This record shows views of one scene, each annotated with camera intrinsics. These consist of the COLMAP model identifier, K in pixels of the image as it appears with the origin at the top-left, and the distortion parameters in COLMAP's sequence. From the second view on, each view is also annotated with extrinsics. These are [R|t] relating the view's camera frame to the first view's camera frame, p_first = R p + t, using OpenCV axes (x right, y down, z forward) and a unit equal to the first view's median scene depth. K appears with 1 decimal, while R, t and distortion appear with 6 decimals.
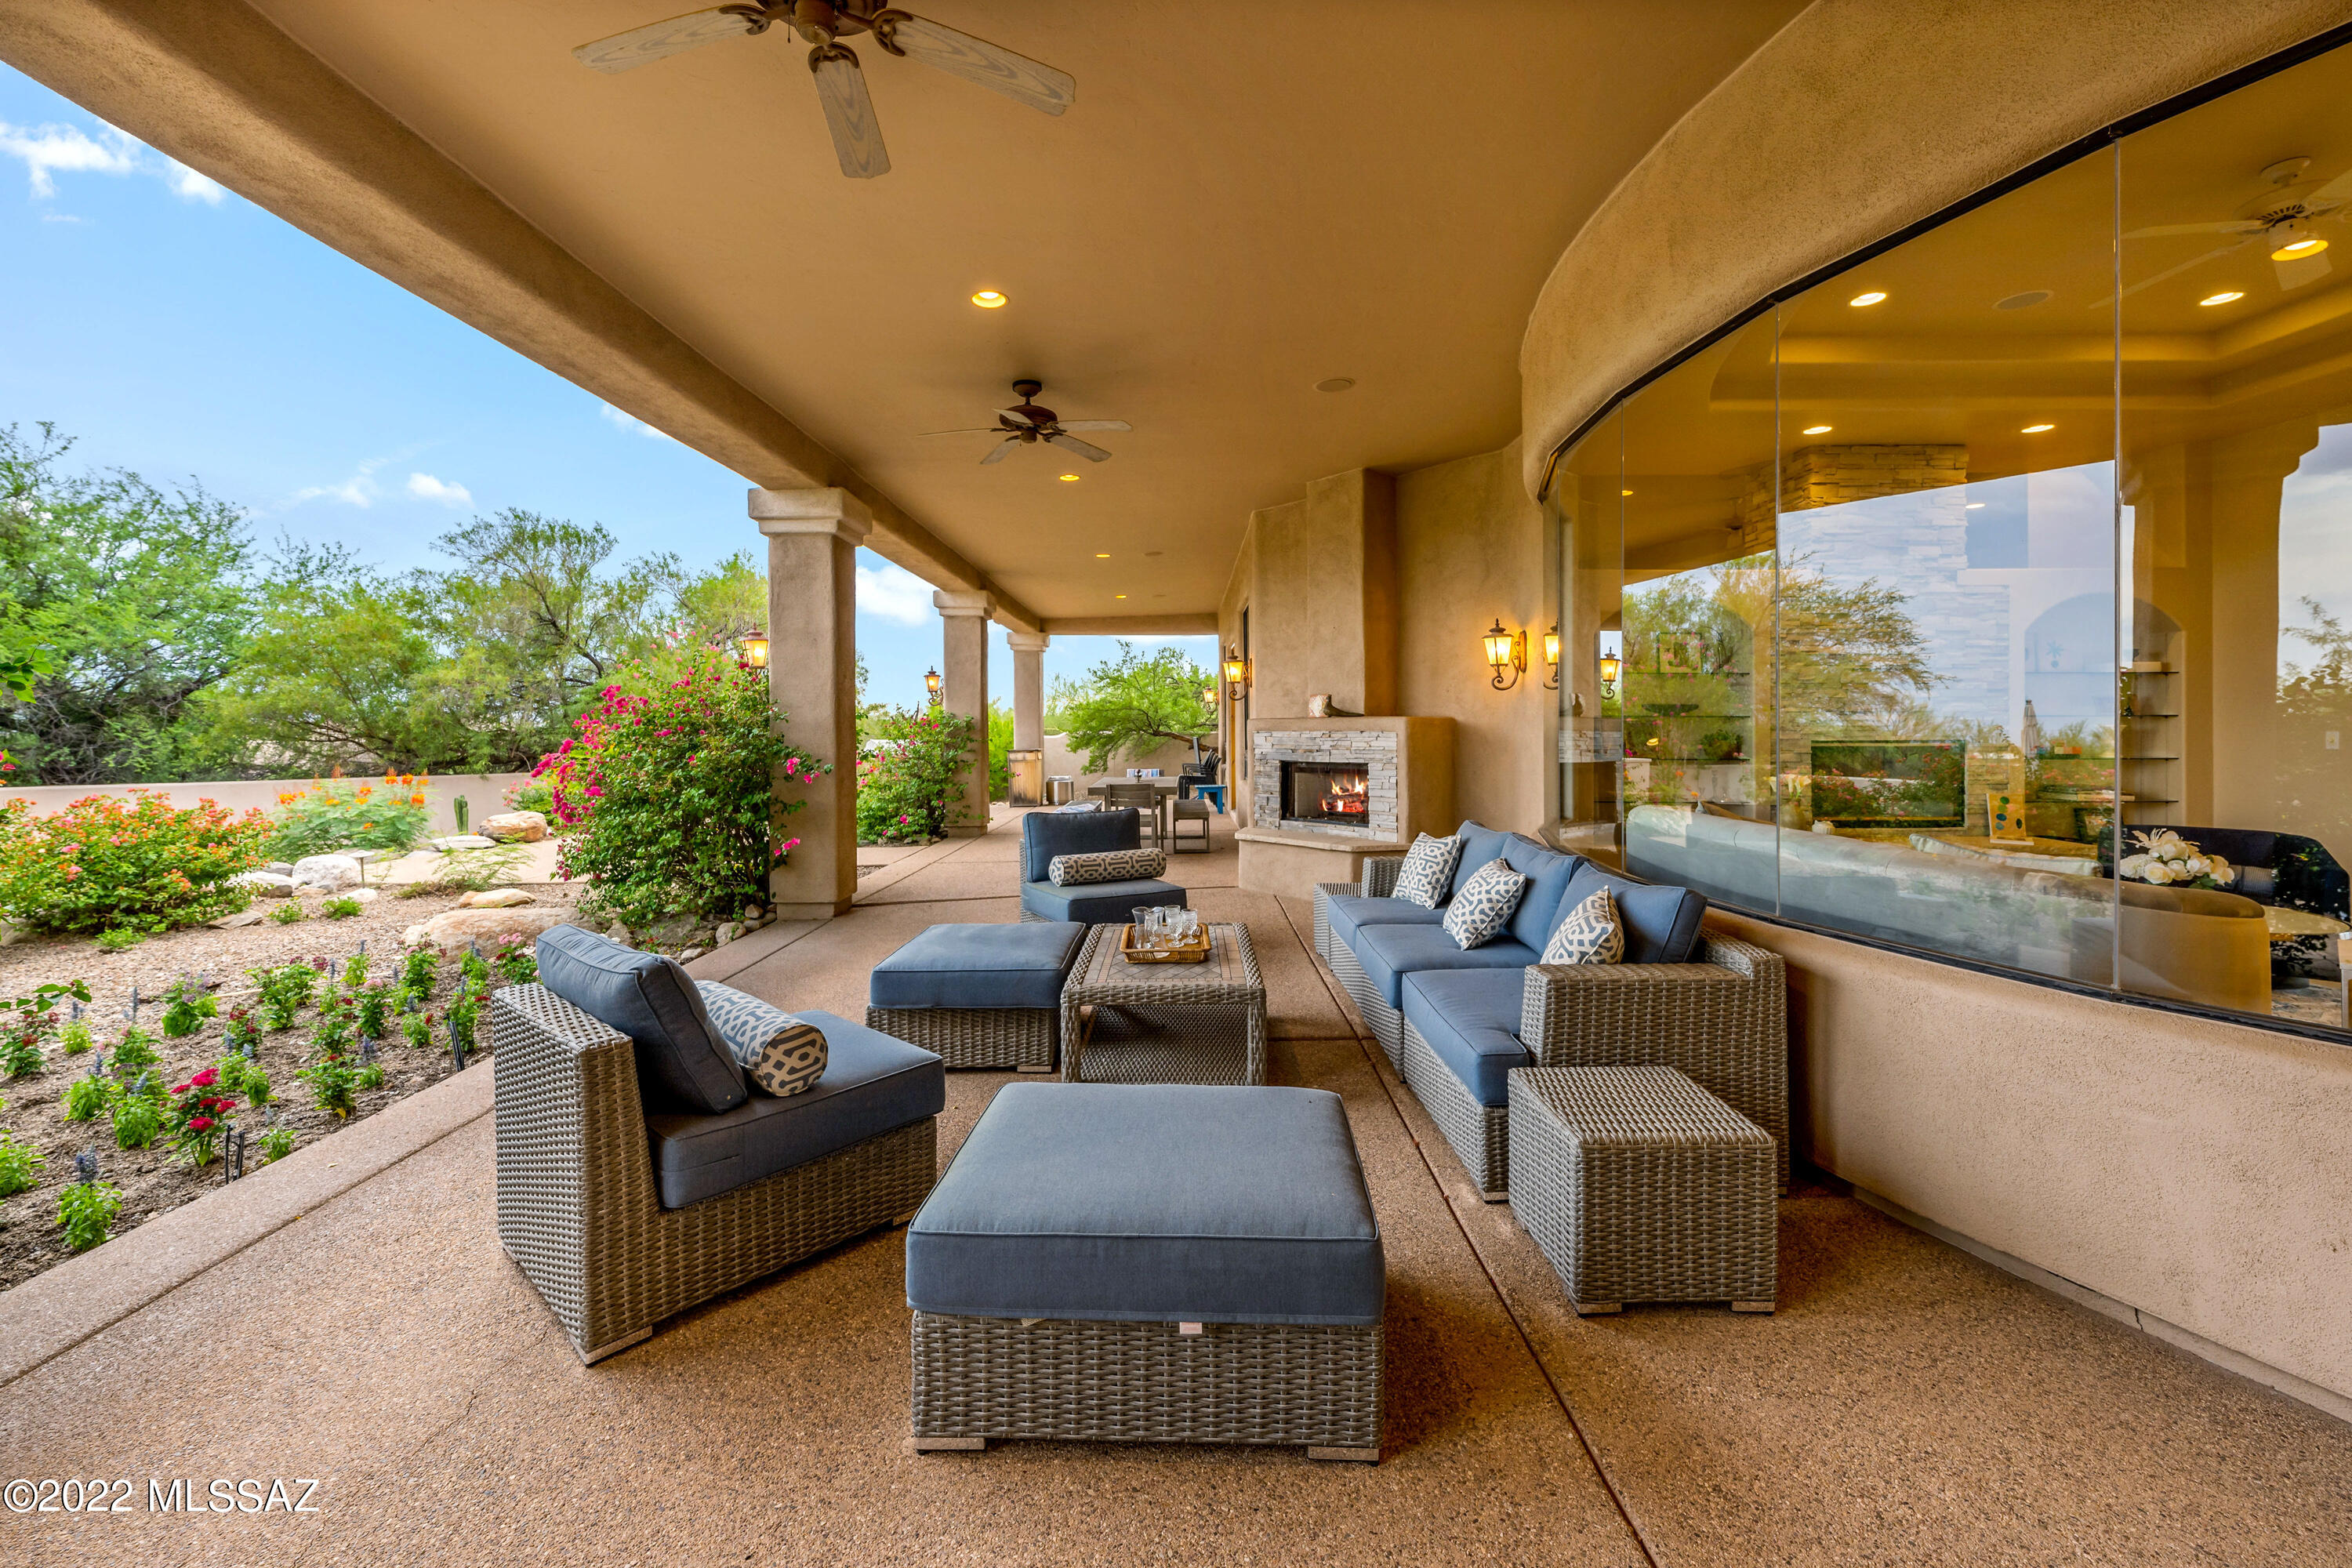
lens RADIAL K [[940.9, 0, 1169.8], [0, 940.9, 759.2], [0, 0, 1]] dist [0.002009, -0.001013]
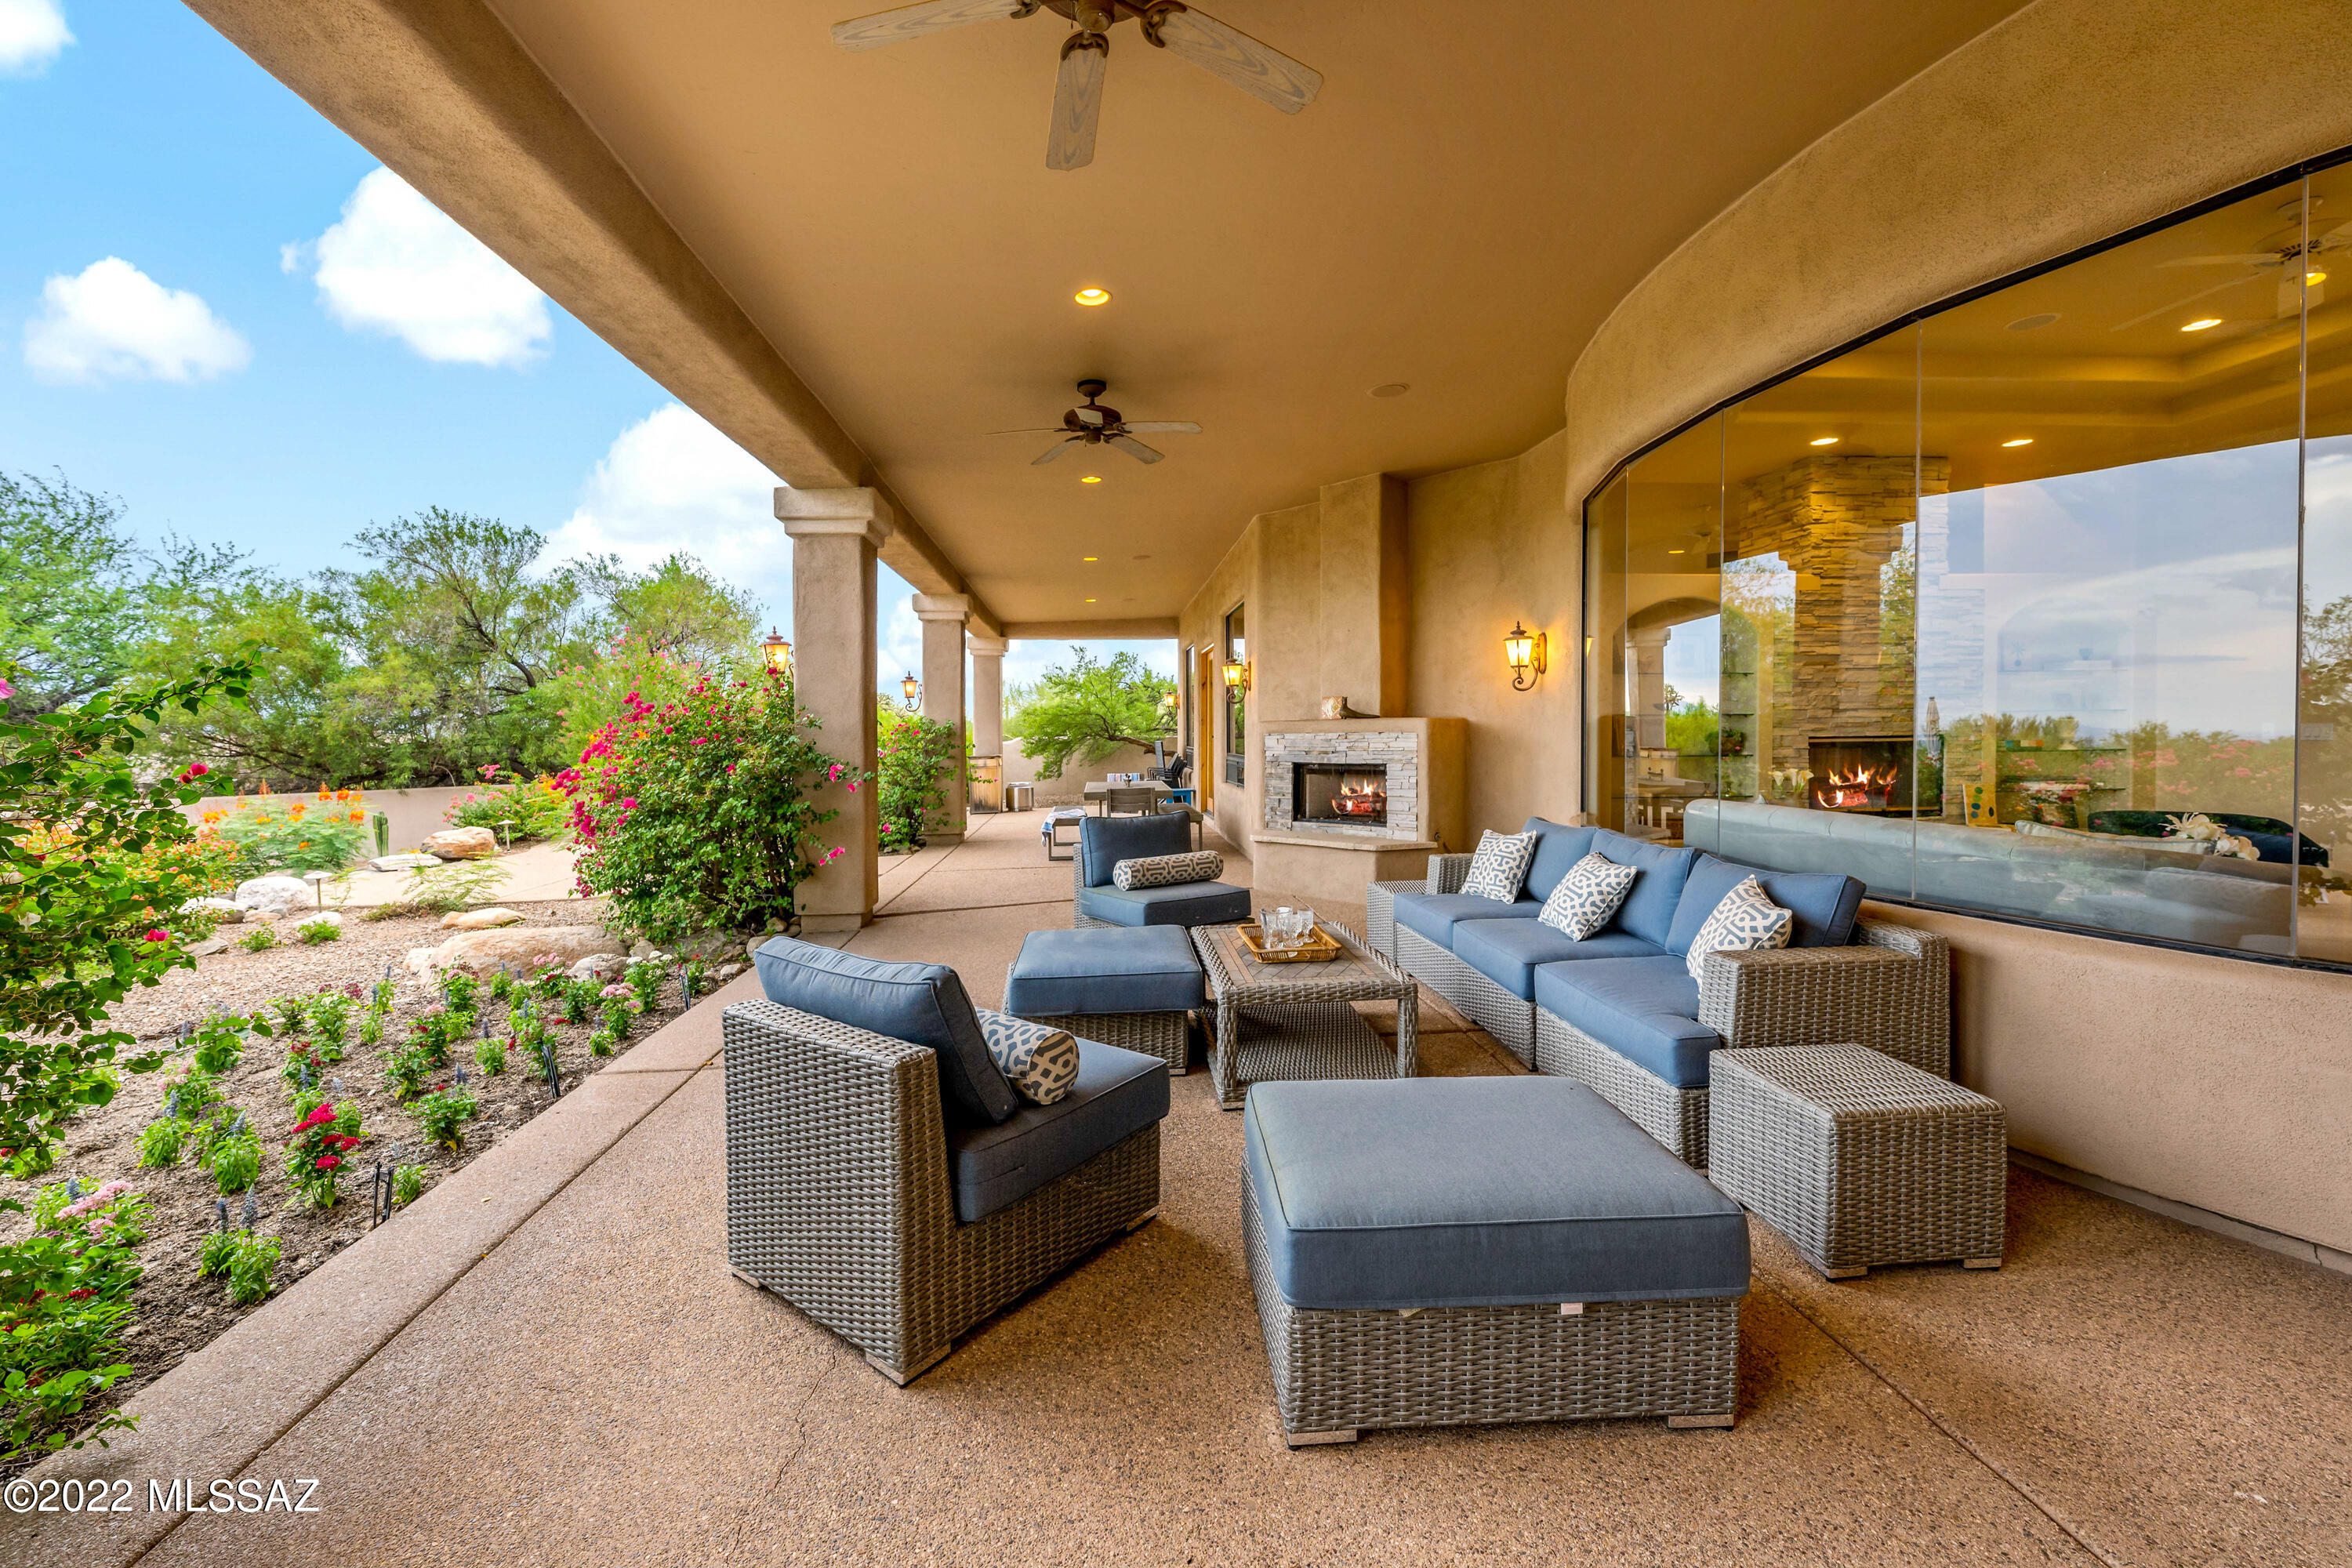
lens RADIAL K [[940.9, 0, 1164.5], [0, 940.9, 772.0], [0, 0, 1]] dist [0.002009, -0.001013]
pose [[0.996935, -0.013724, 0.077021, -0.238308], [0.013060, 0.999873, 0.009120, 0.001733], [-0.077136, -0.008087, 0.996988, 0.007247]]
